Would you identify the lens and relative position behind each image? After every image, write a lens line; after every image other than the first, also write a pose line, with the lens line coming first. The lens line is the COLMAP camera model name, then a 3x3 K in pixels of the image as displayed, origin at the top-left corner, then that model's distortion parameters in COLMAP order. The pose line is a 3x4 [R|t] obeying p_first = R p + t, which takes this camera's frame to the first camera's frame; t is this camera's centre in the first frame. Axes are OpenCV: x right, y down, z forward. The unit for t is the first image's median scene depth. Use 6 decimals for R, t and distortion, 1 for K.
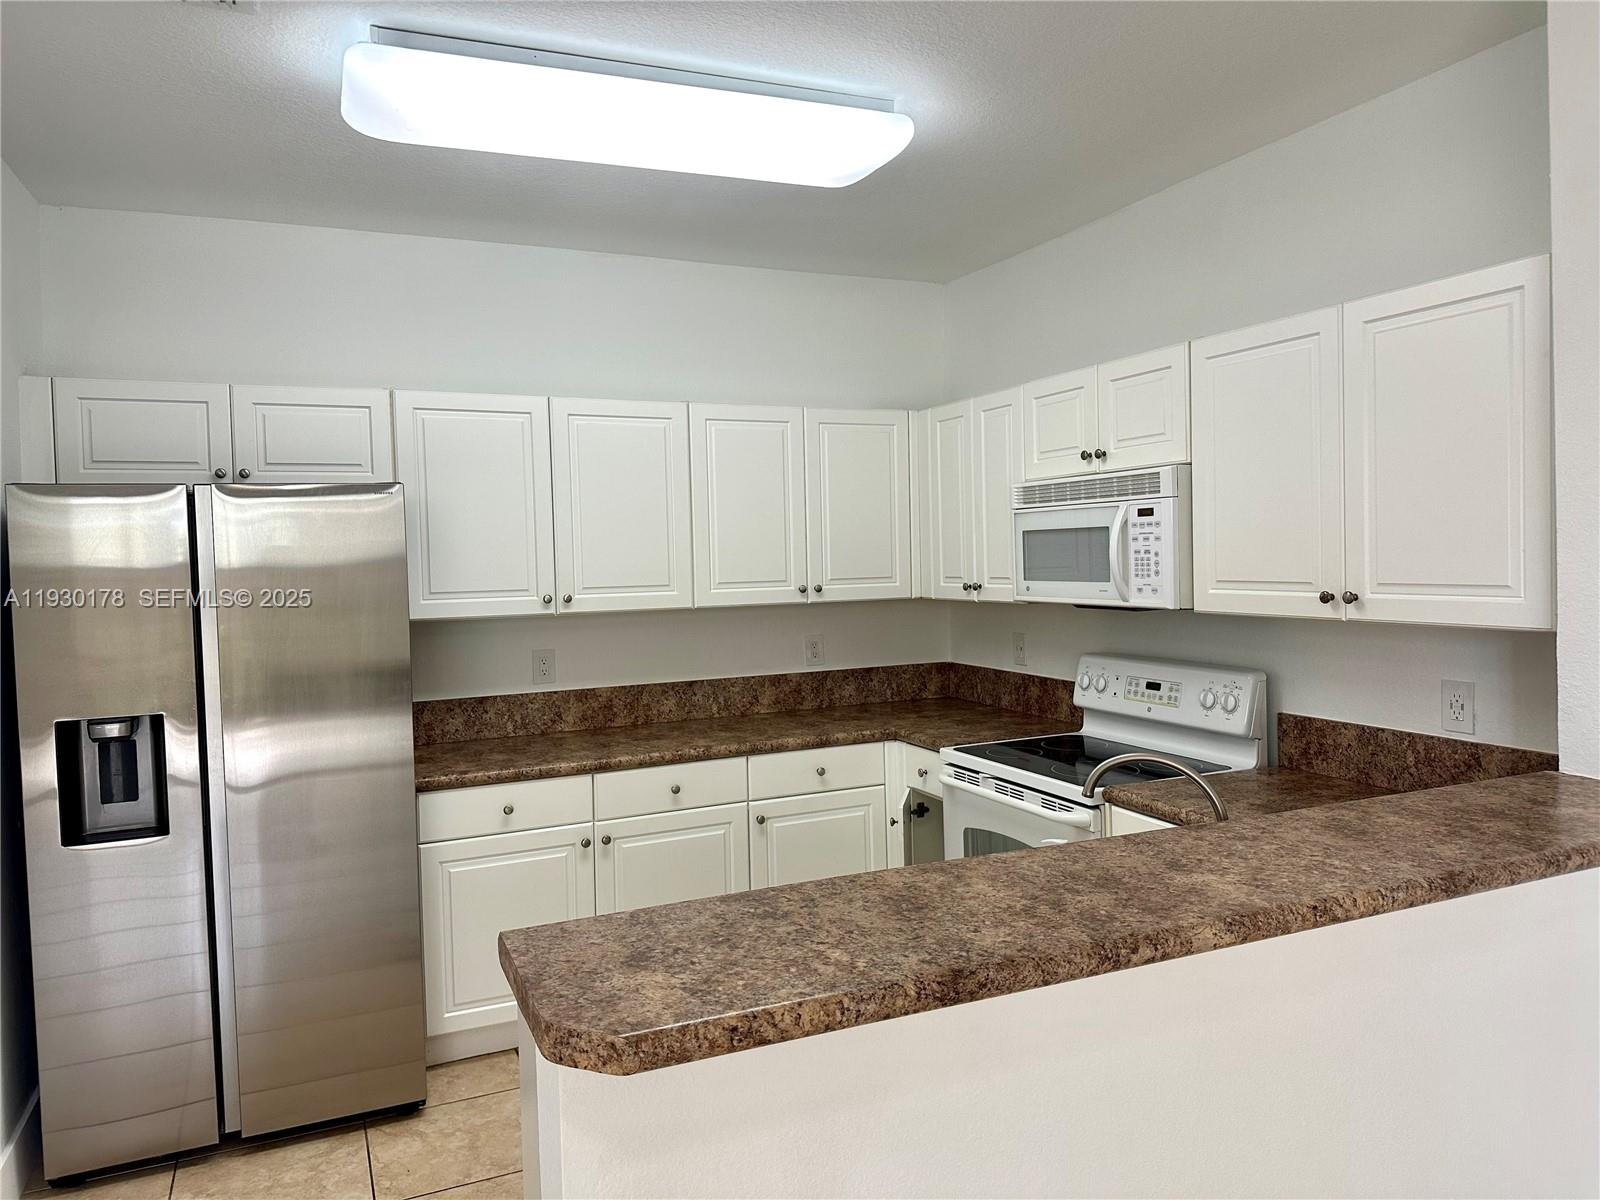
lens RADIAL K [[1115.5, 0, 800.0], [0, 1115.5, 600.0], [0, 0, 1]] dist [0.114882, -0.205187]
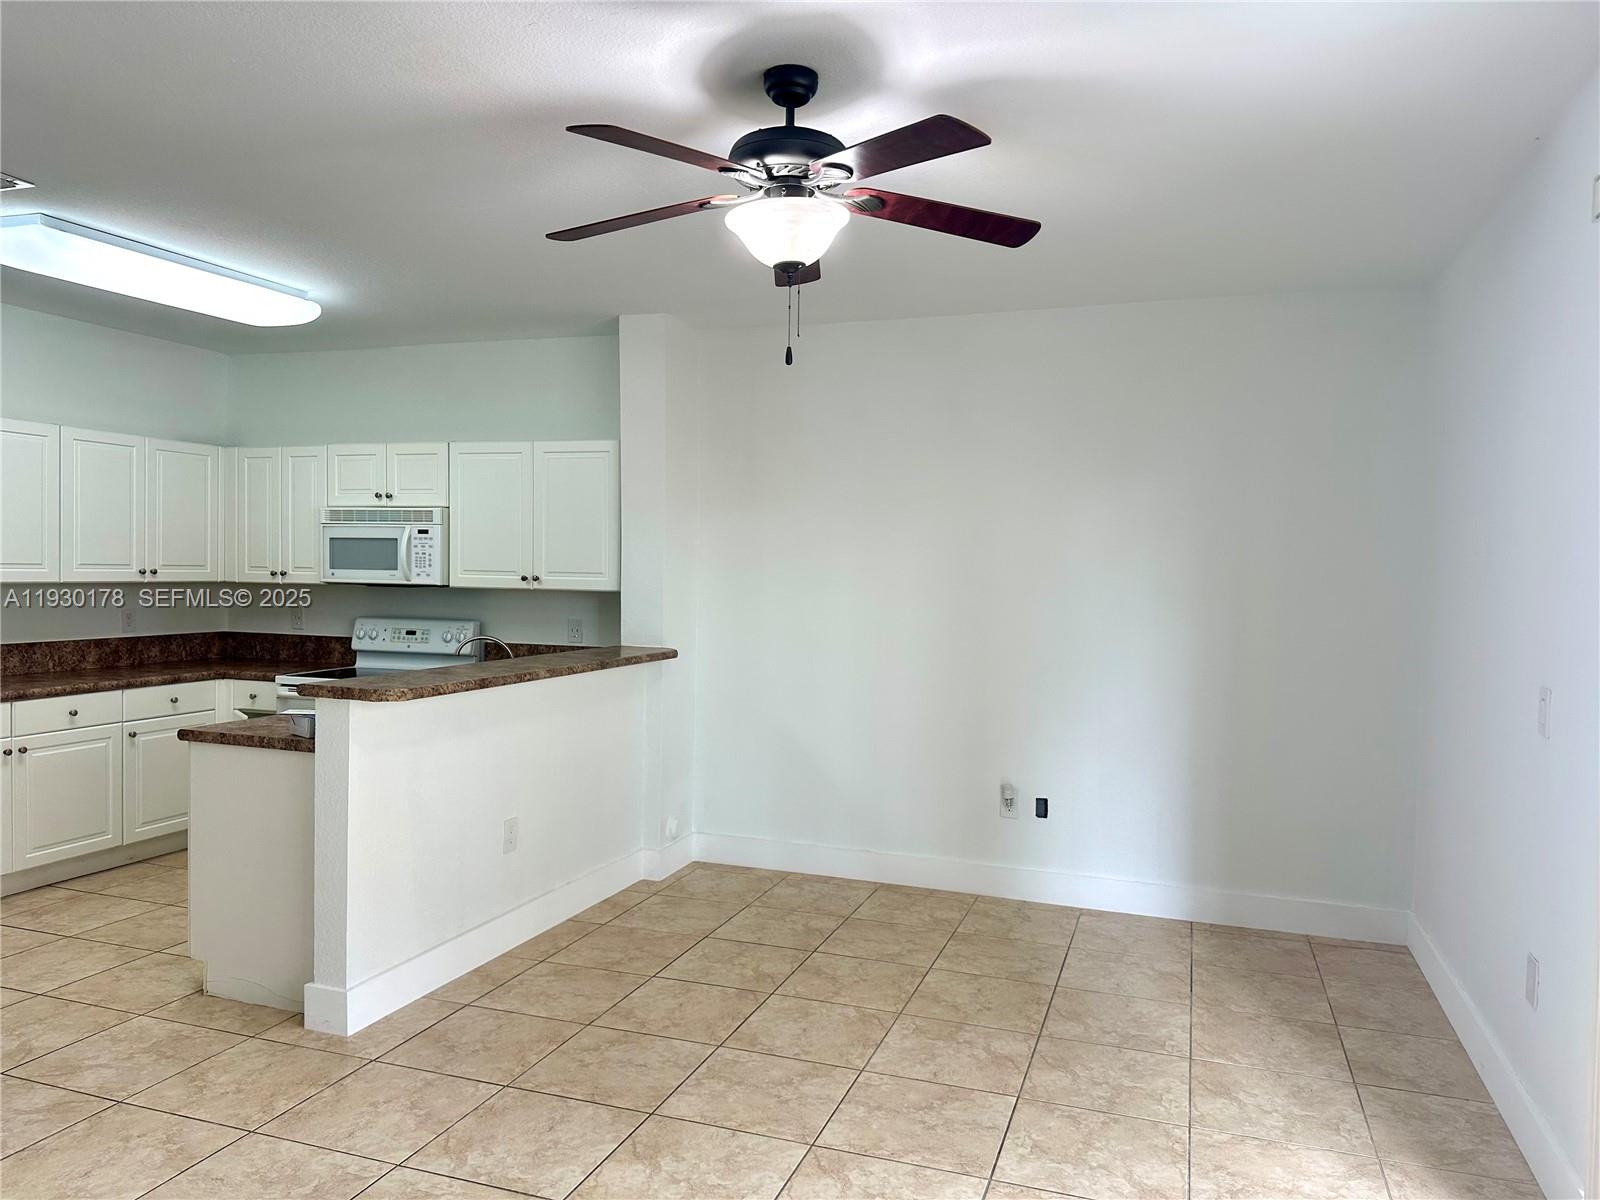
lens RADIAL K [[1136.3, 0, 842.5], [0, 1136.3, 595.1], [0, 0, 1]] dist [0.002185, -0.001040]
pose [[0.664770, 0.018162, 0.746827, -0.530378], [-0.000765, 0.999720, -0.023631, 0.058108], [-0.747047, 0.015138, 0.664599, -0.625128]]
